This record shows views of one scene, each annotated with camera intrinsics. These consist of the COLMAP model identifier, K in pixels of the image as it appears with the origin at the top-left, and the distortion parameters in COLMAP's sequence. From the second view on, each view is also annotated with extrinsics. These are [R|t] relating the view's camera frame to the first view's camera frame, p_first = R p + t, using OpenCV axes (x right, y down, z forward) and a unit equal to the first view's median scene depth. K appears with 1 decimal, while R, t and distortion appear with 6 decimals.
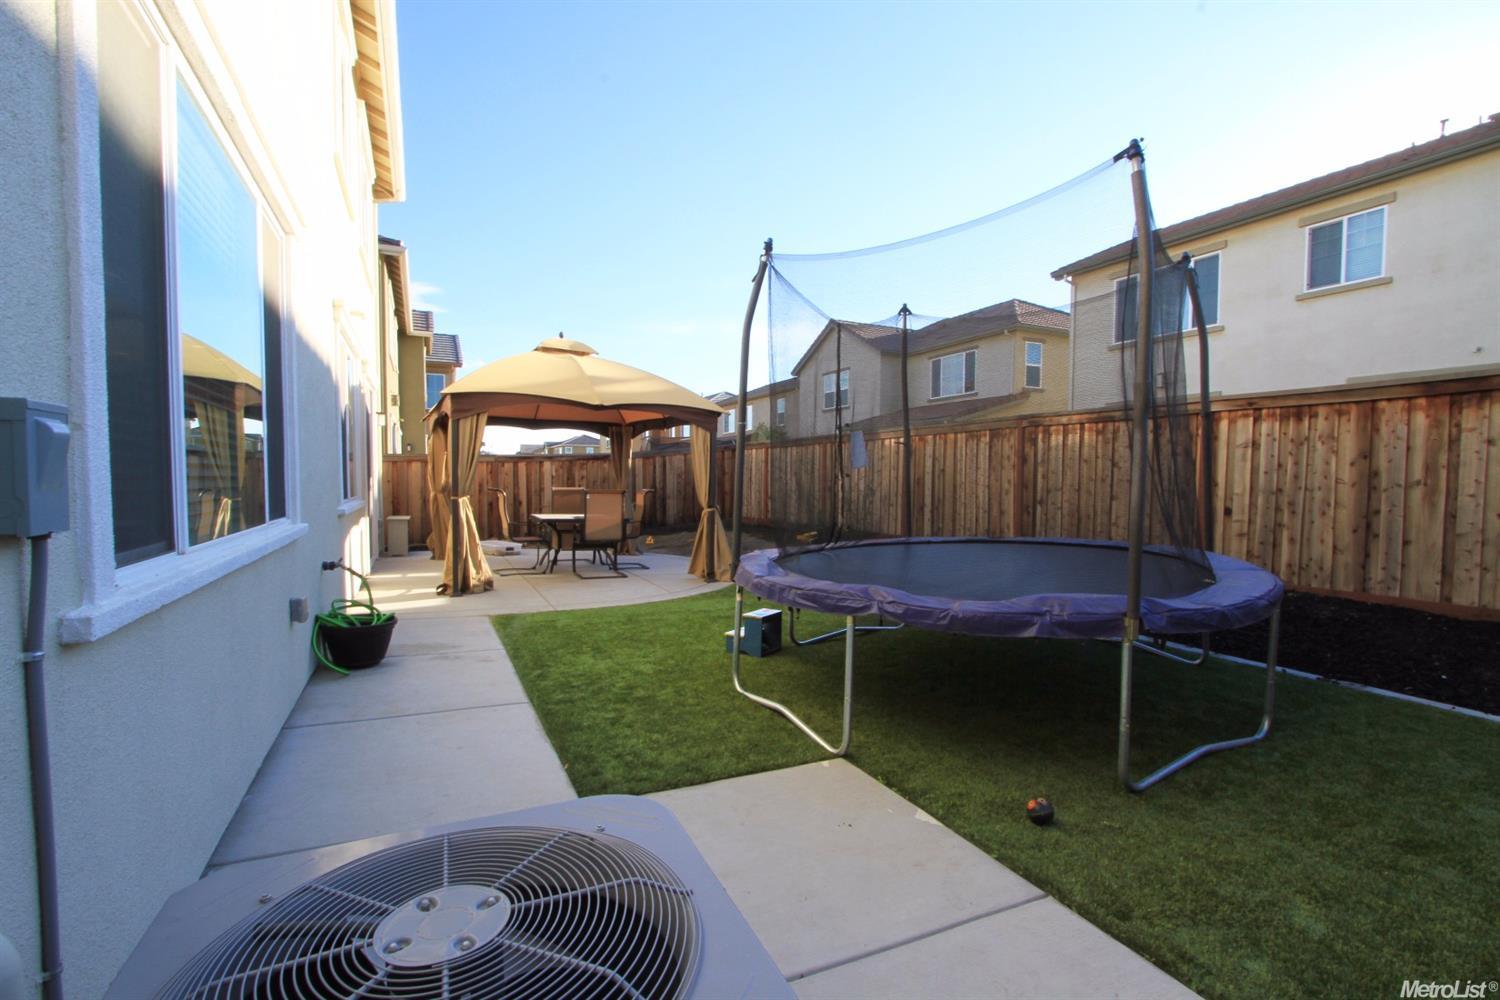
lens RADIAL K [[698.9, 0, 767.4], [0, 698.9, 517.8], [0, 0, 1]] dist [-0.017478, 0.001644]
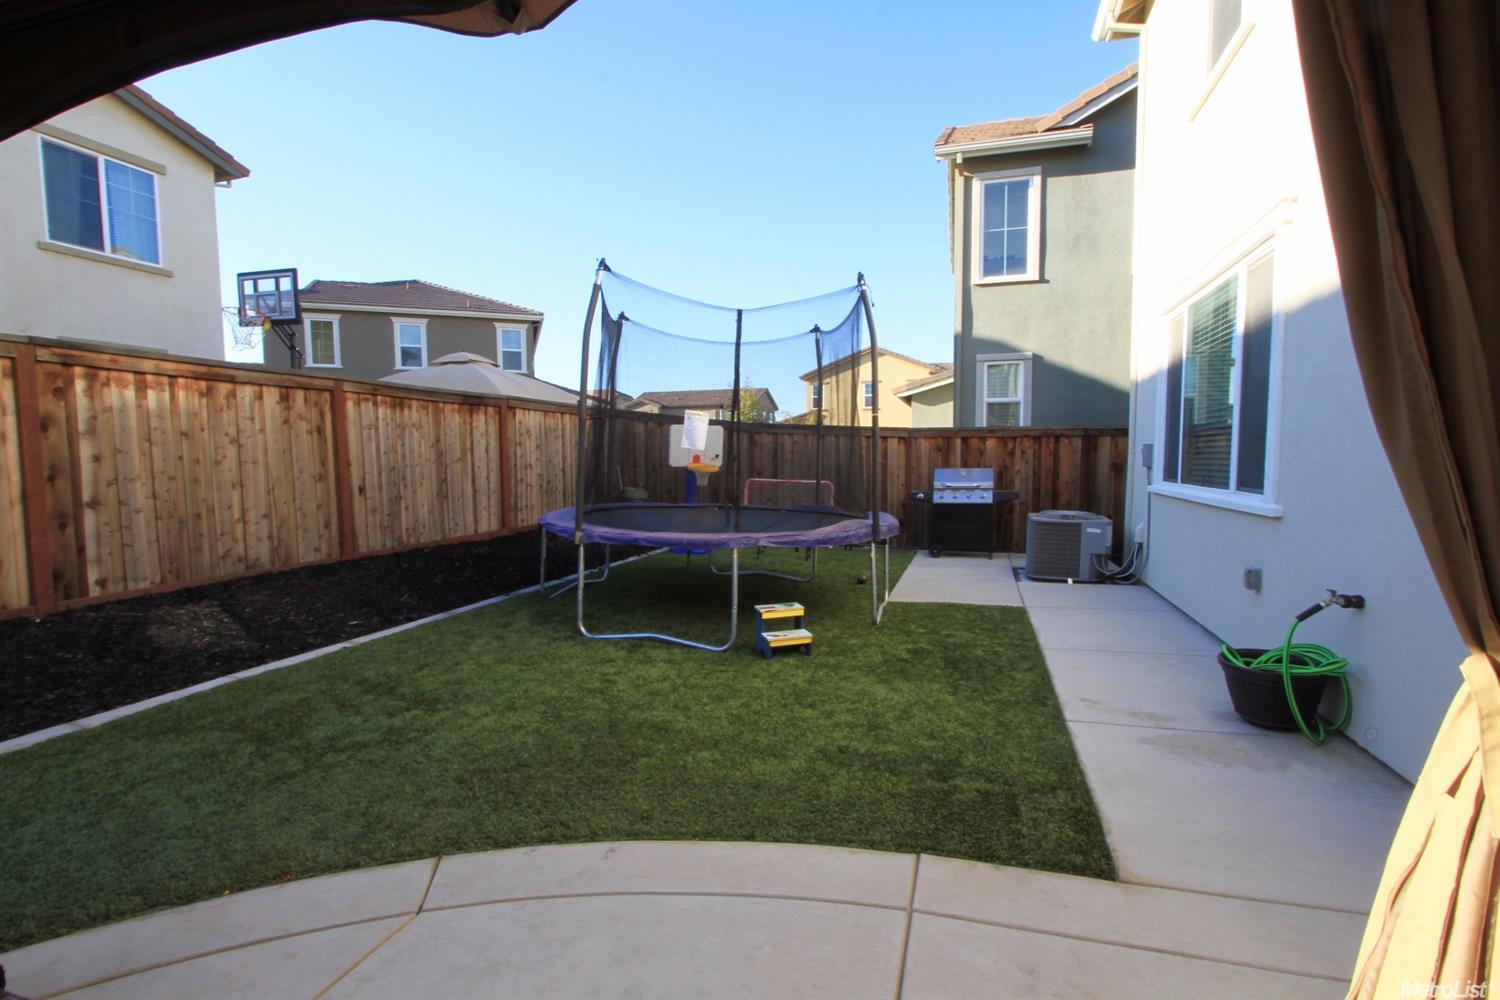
lens RADIAL K [[698.9, 0, 767.4], [0, 698.9, 517.8], [0, 0, 1]] dist [-0.017478, 0.001644]
pose [[-0.735625, -0.063791, 0.674378, -0.501907], [0.037780, 0.990143, 0.134871, -0.087319], [-0.676334, 0.124692, -0.725964, 1.380471]]
